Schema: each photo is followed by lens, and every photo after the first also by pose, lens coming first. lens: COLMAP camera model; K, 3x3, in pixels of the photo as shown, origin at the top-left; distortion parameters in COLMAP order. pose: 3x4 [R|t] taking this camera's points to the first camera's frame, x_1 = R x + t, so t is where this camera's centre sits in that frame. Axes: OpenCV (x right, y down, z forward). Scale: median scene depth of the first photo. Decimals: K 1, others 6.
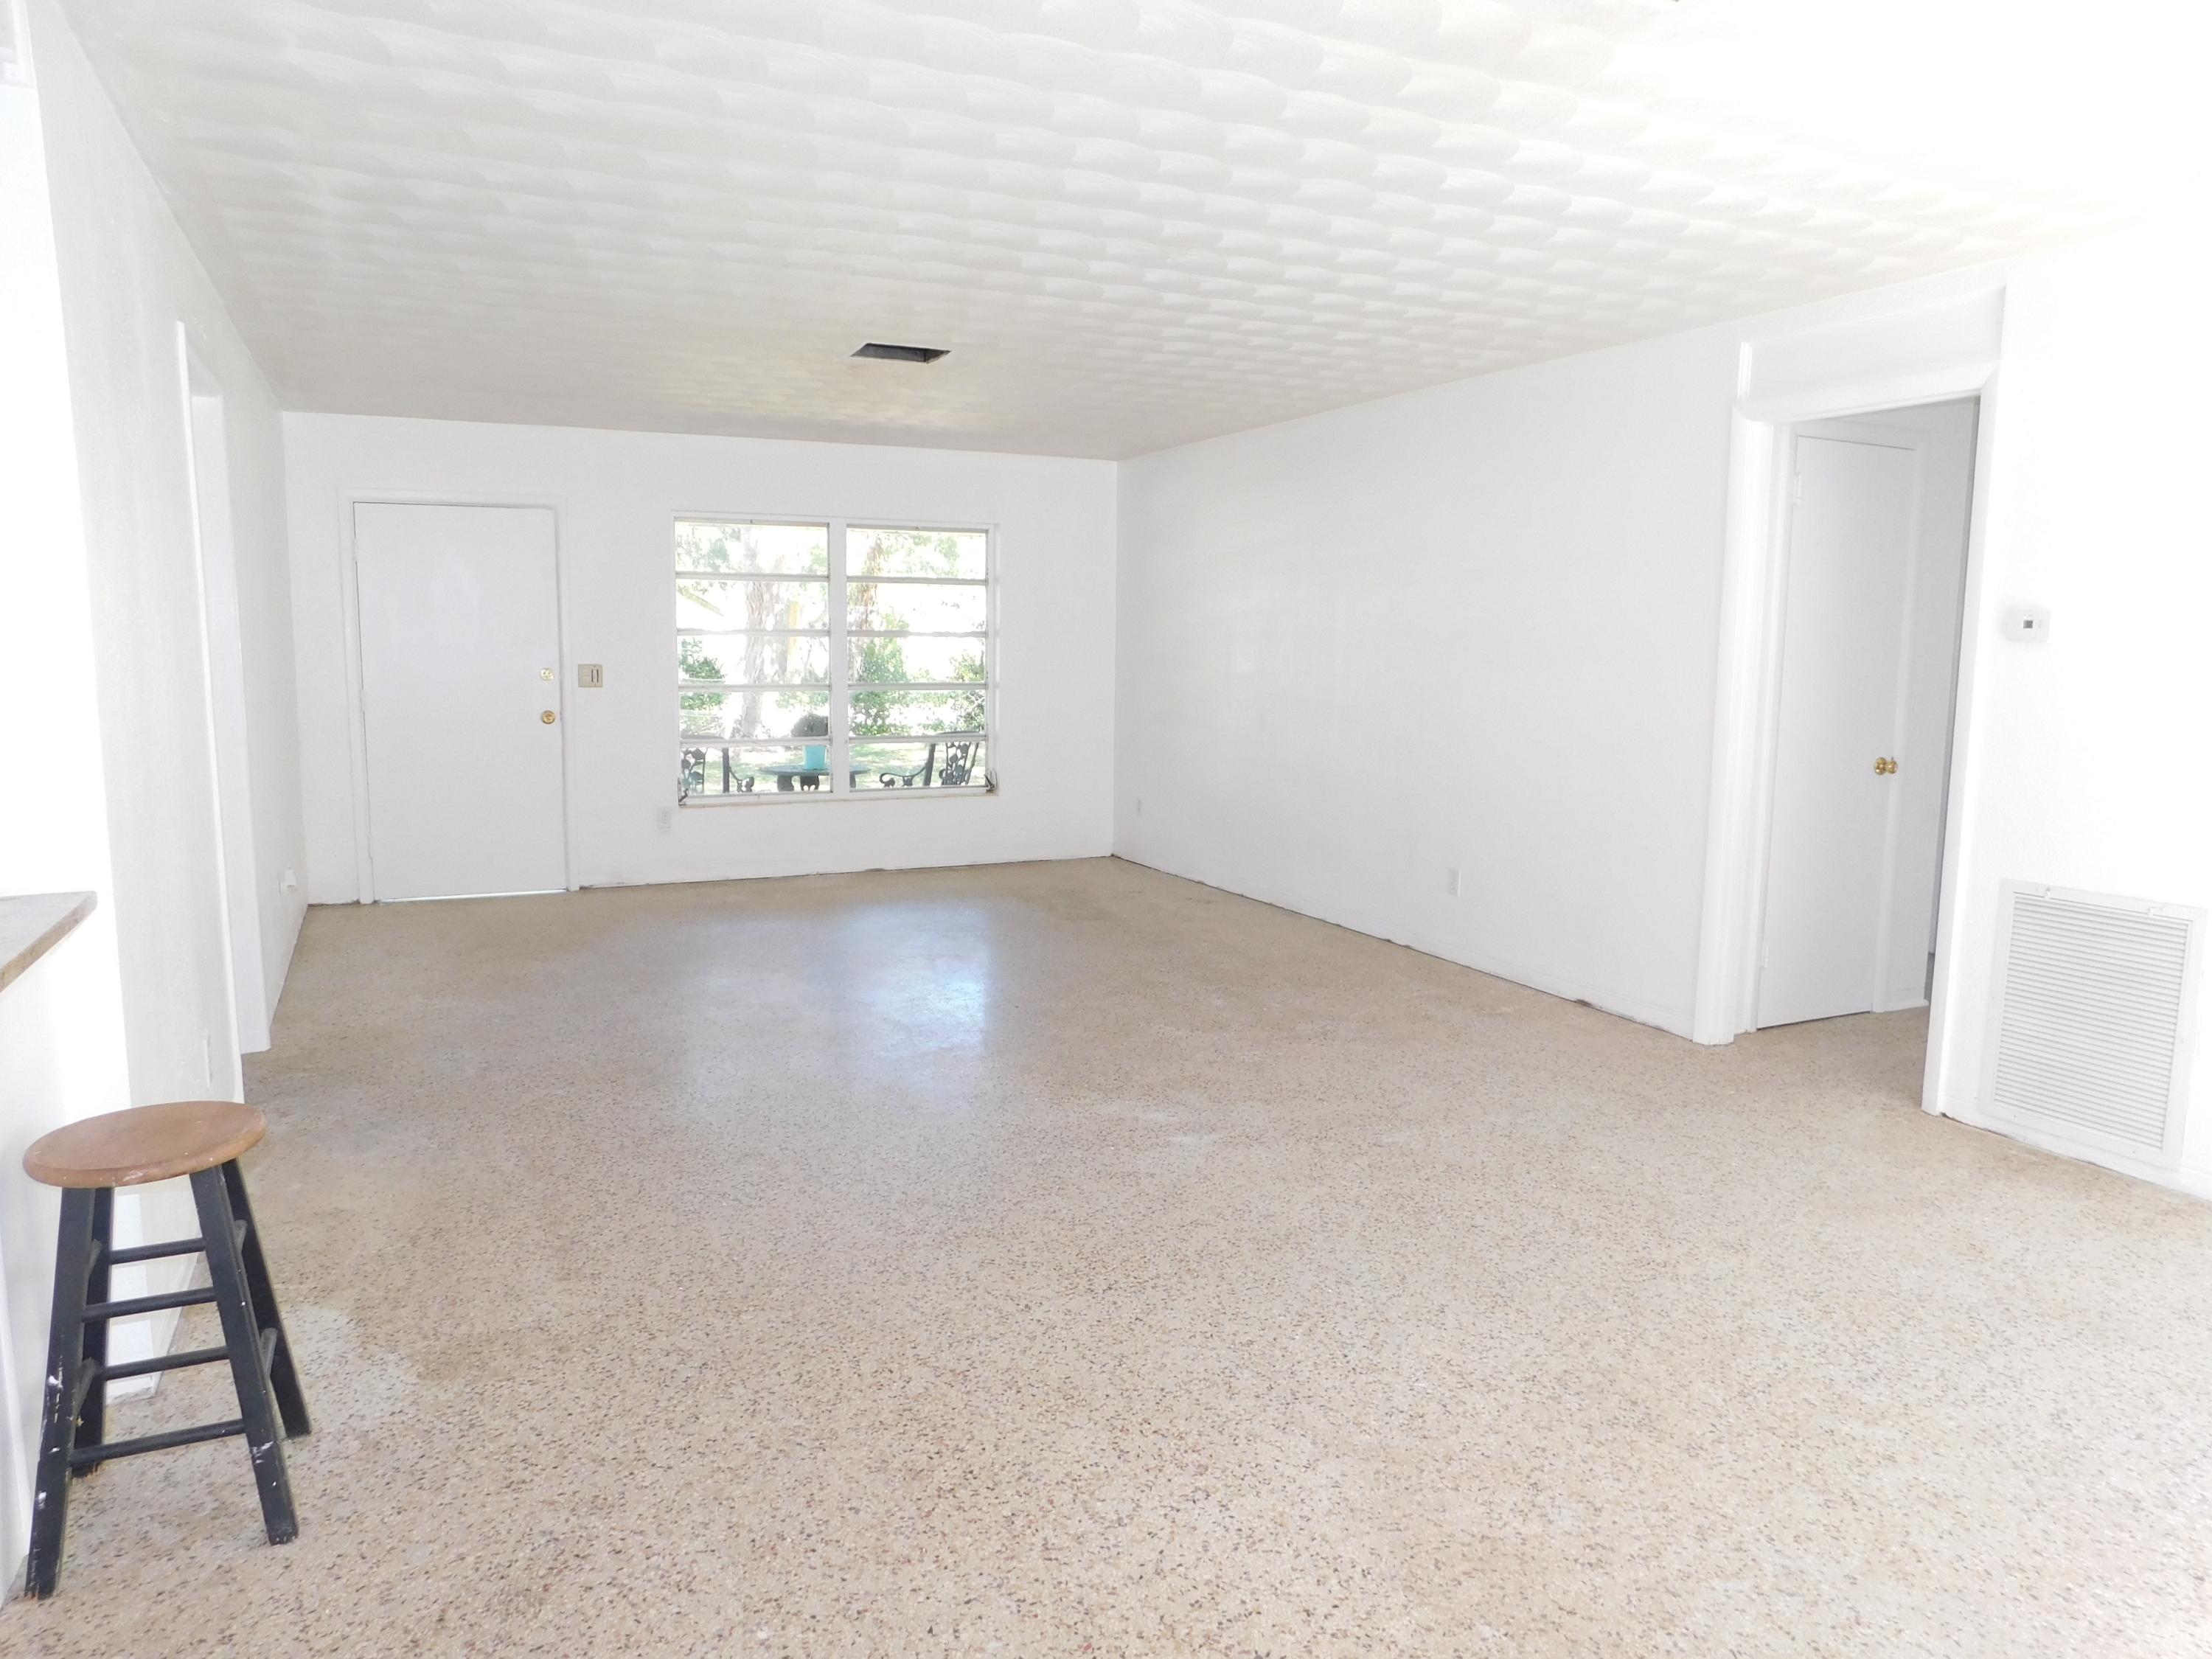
lens RADIAL K [[1462.4, 0, 1108.1], [0, 1462.4, 835.0], [0, 0, 1]] dist [-0.056400, 0.021365]
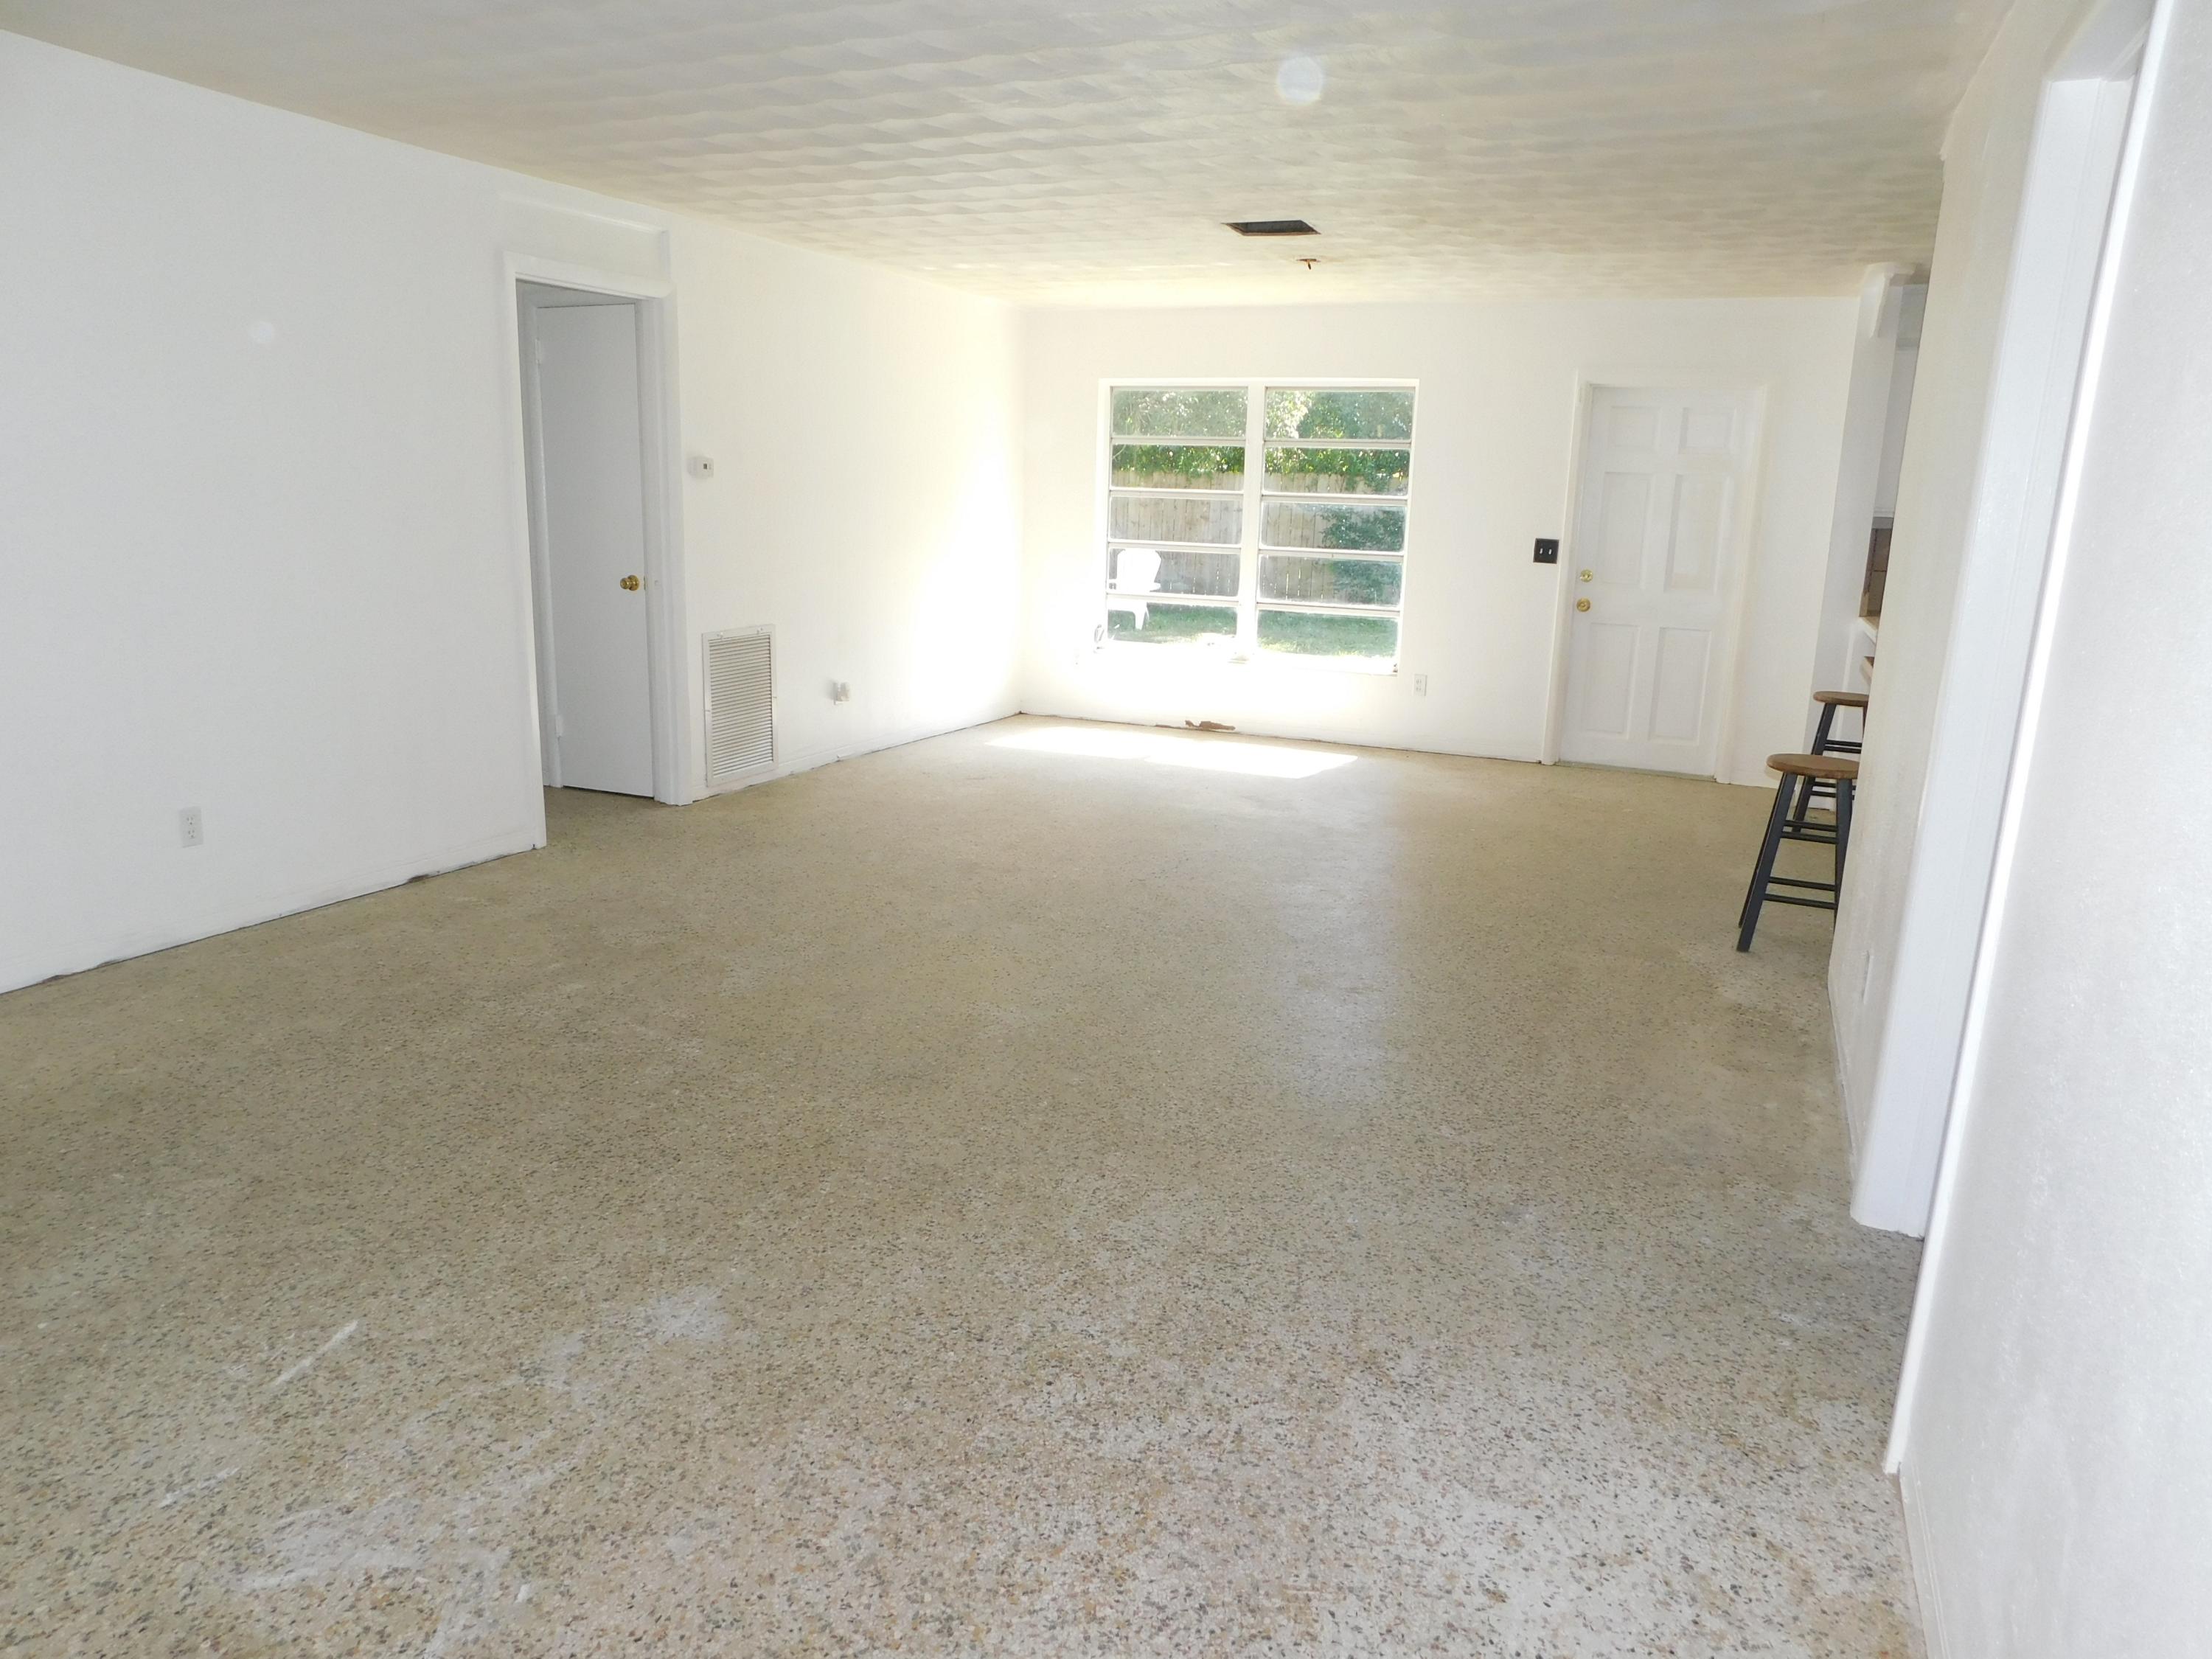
lens RADIAL K [[1462.4, 0, 1107.5], [0, 1462.4, 833.7], [0, 0, 1]] dist [-0.056400, 0.021365]
pose [[-0.644849, -0.203795, 0.736639, -0.807867], [0.067303, 0.944912, 0.320331, -0.226485], [-0.761341, 0.256144, -0.595609, 1.579719]]
